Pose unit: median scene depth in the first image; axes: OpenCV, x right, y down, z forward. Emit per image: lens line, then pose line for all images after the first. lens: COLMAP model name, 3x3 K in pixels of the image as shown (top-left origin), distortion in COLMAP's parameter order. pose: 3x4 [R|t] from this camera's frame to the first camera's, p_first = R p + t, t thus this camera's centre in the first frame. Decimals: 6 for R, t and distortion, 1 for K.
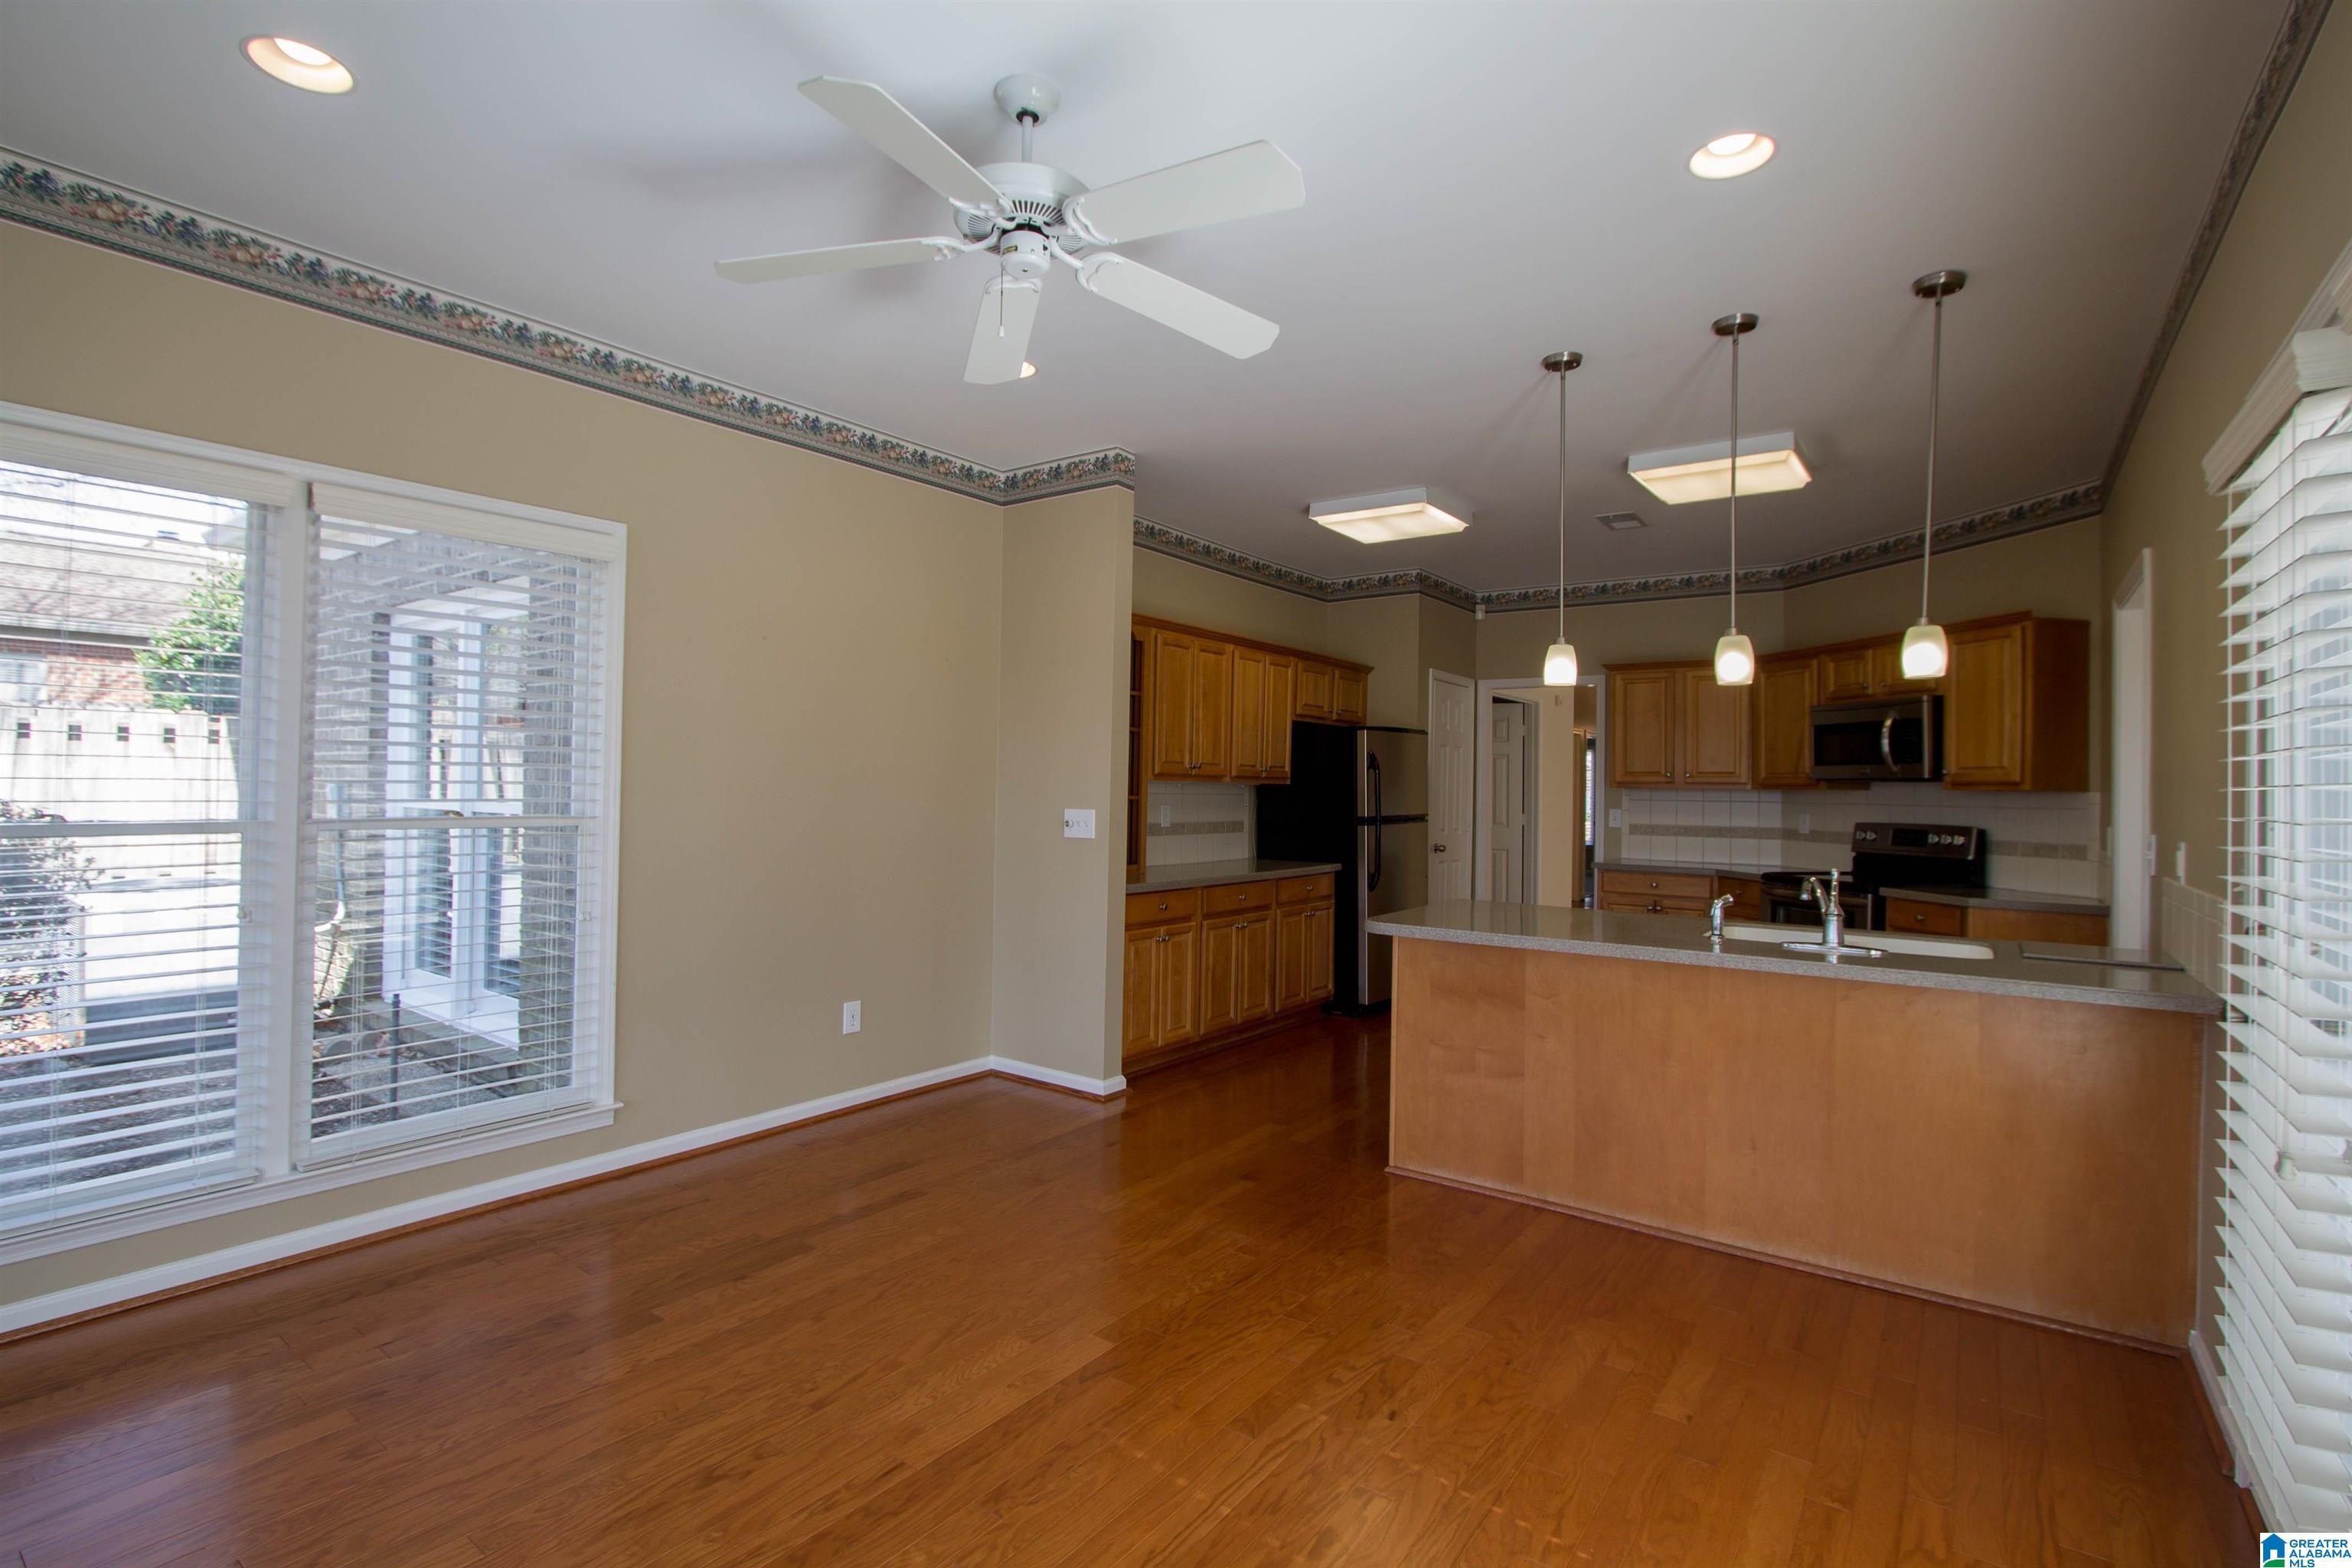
lens RADIAL K [[1087.9, 0, 1172.2], [0, 1087.9, 777.4], [0, 0, 1]] dist [-0.021522, 0.002947]
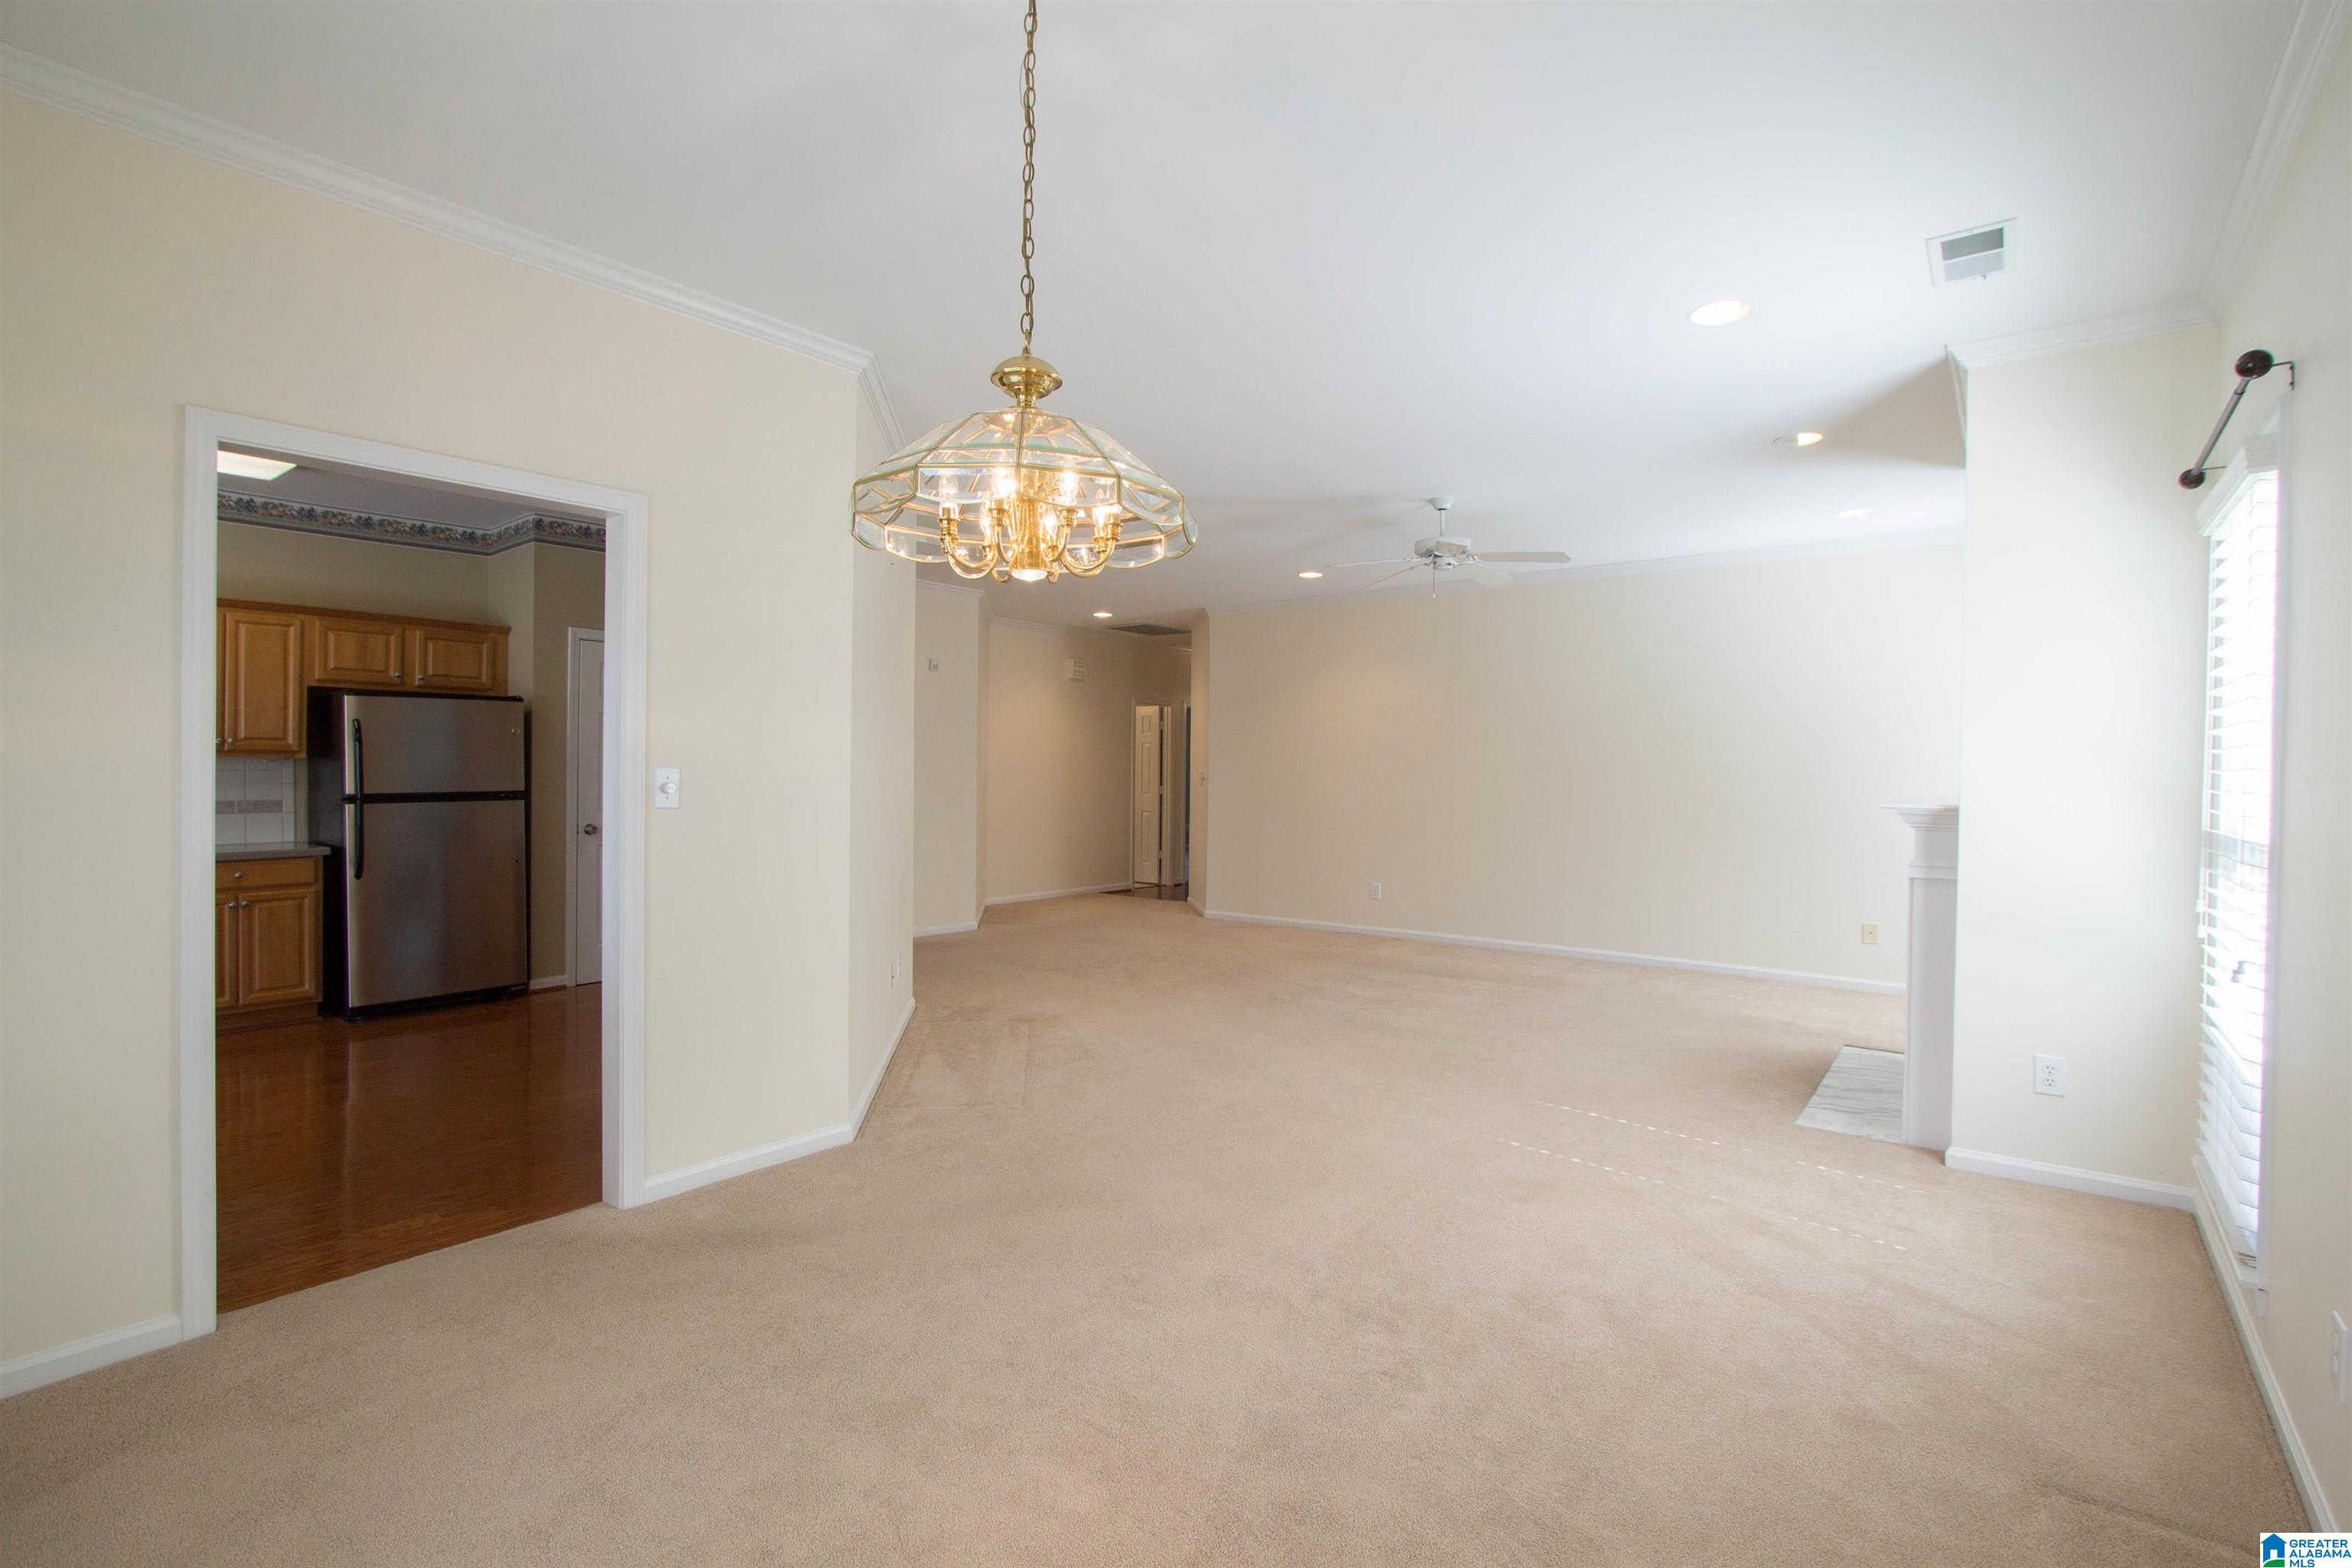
lens RADIAL K [[1087.9, 0, 1178.4], [0, 1087.9, 781.6], [0, 0, 1]] dist [-0.021522, 0.002947]
pose [[0.999231, -0.007216, -0.038539, 0.922973], [0.007984, 0.999772, 0.019818, 0.014938], [0.038387, -0.020111, 0.999061, 0.165733]]
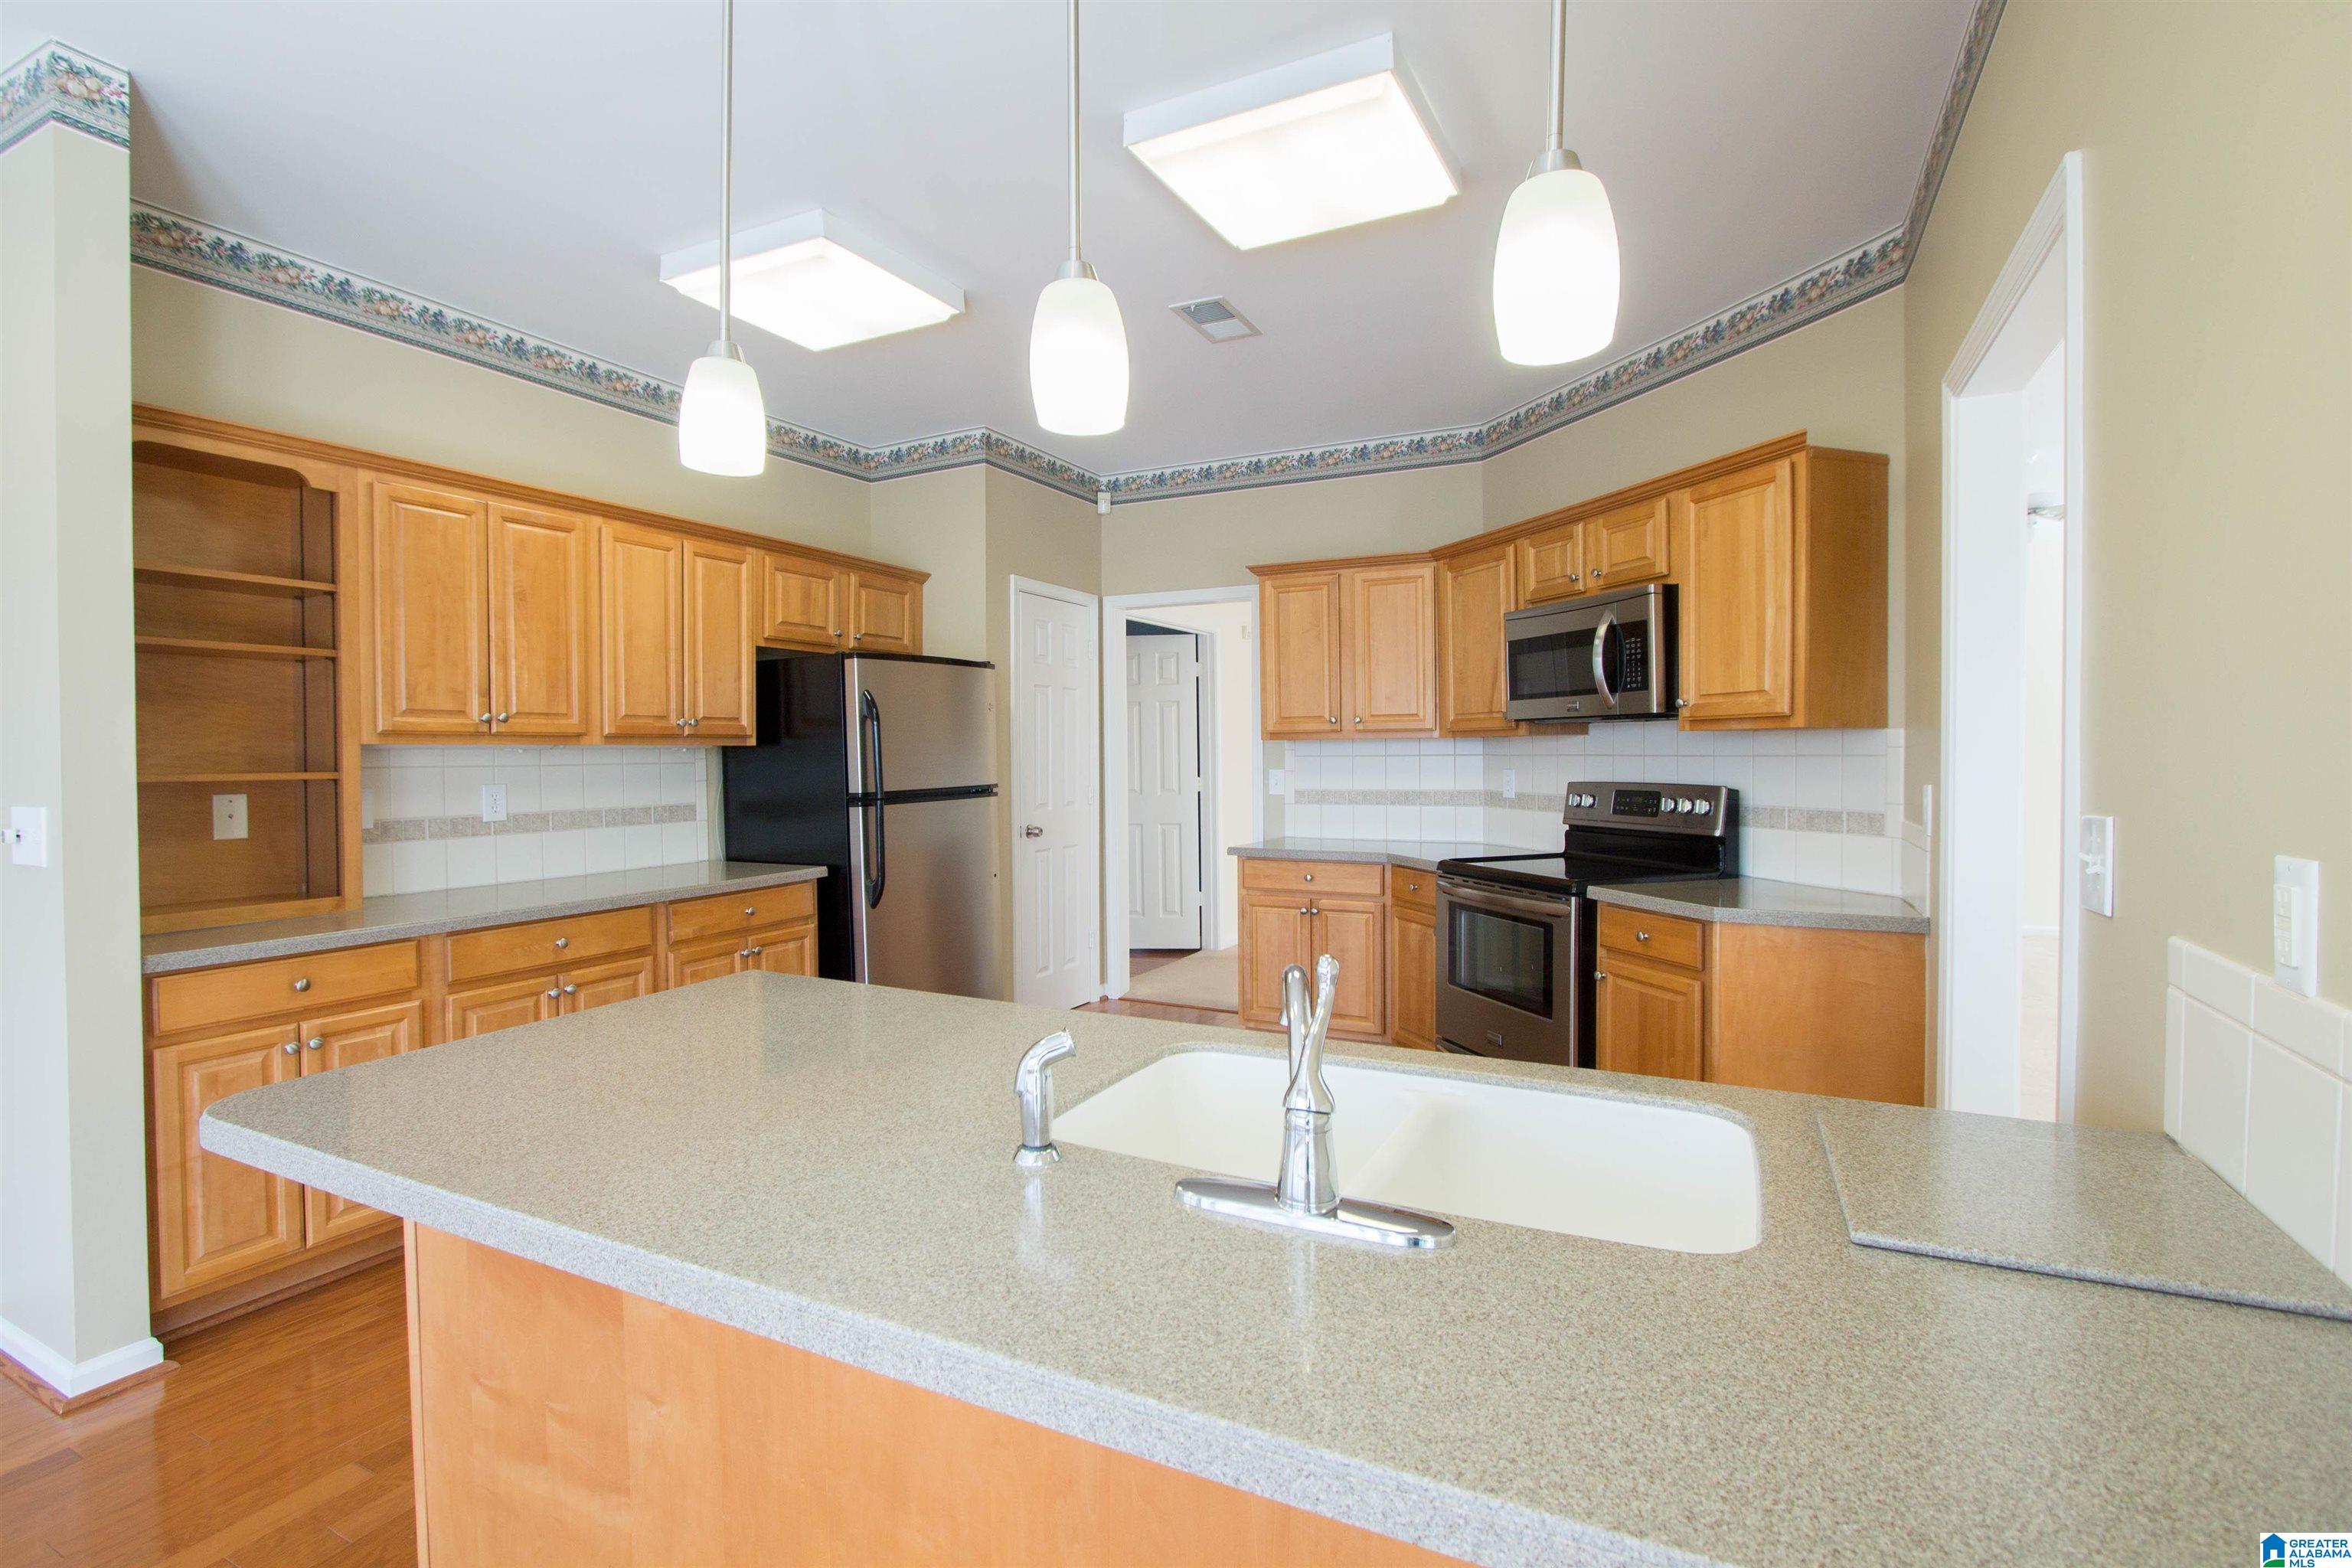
lens RADIAL K [[1087.9, 0, 1169.9], [0, 1087.9, 776.6], [0, 0, 1]] dist [-0.021522, 0.002947]
pose [[0.986614, -0.027599, 0.160721, 0.267070], [0.022045, 0.999100, 0.036239, 0.007472], [-0.161577, -0.032210, 0.986334, 0.351529]]
